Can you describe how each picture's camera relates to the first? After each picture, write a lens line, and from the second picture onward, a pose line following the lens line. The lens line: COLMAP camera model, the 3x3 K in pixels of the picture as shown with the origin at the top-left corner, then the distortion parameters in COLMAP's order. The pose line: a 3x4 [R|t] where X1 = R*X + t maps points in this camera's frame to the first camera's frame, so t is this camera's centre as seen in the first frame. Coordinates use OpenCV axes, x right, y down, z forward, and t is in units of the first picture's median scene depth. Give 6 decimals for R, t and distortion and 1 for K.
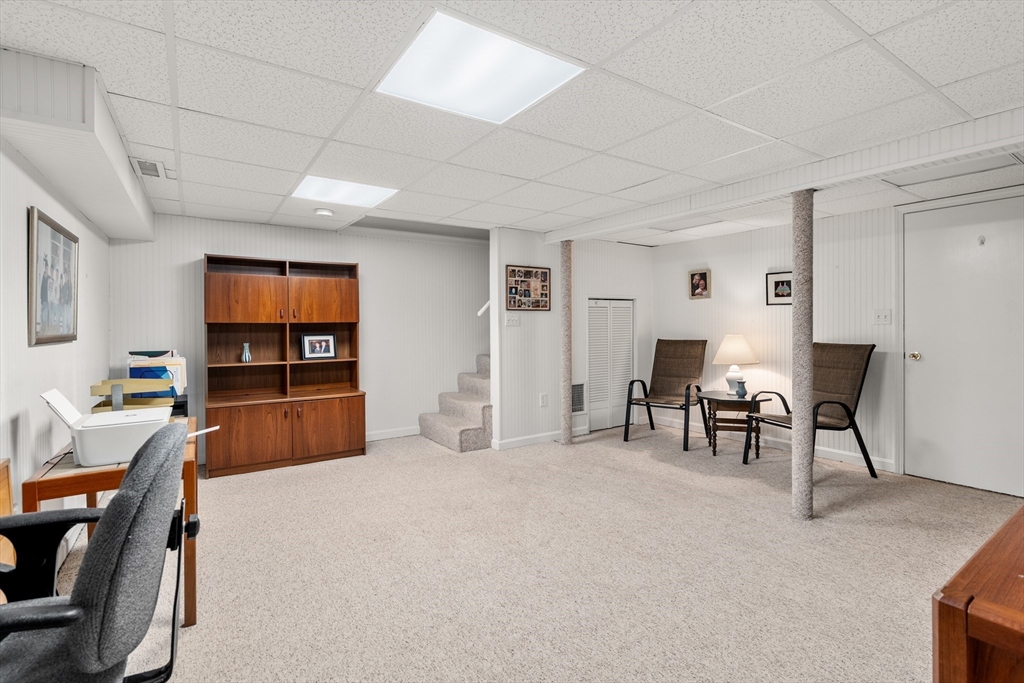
lens RADIAL K [[485.6, 0, 519.7], [0, 485.6, 326.3], [0, 0, 1]] dist [-0.002538, -0.000512]
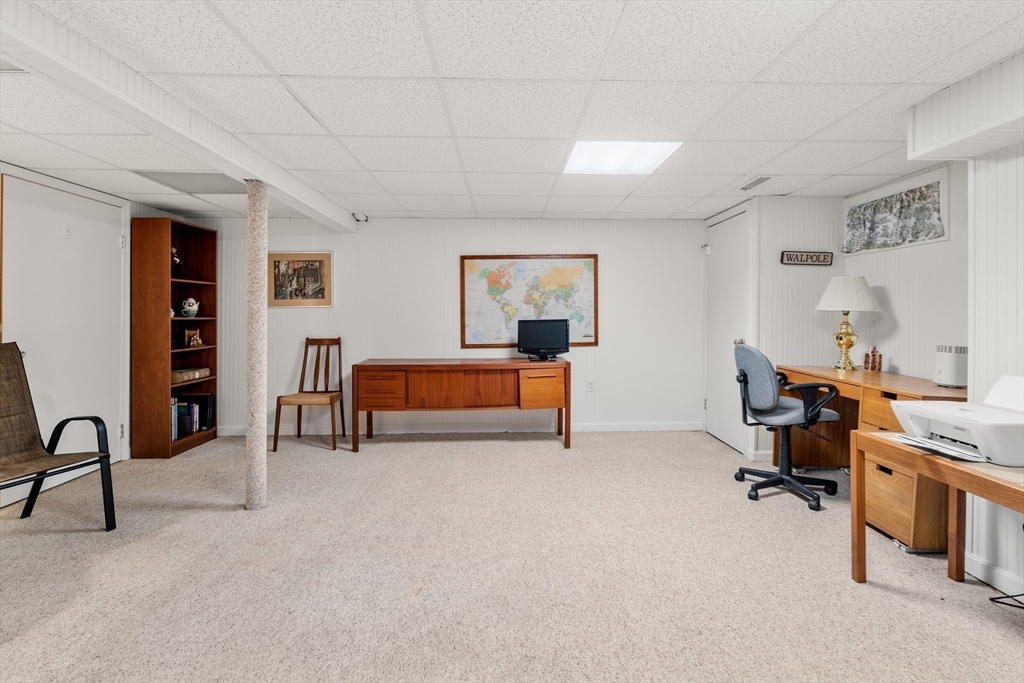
lens RADIAL K [[485.6, 0, 519.7], [0, 485.6, 326.3], [0, 0, 1]] dist [-0.002538, -0.000512]
pose [[-0.848695, -0.007600, 0.528829, -0.405155], [0.007377, 0.999629, 0.026205, 0.000517], [-0.528832, 0.026142, -0.848324, 1.561139]]
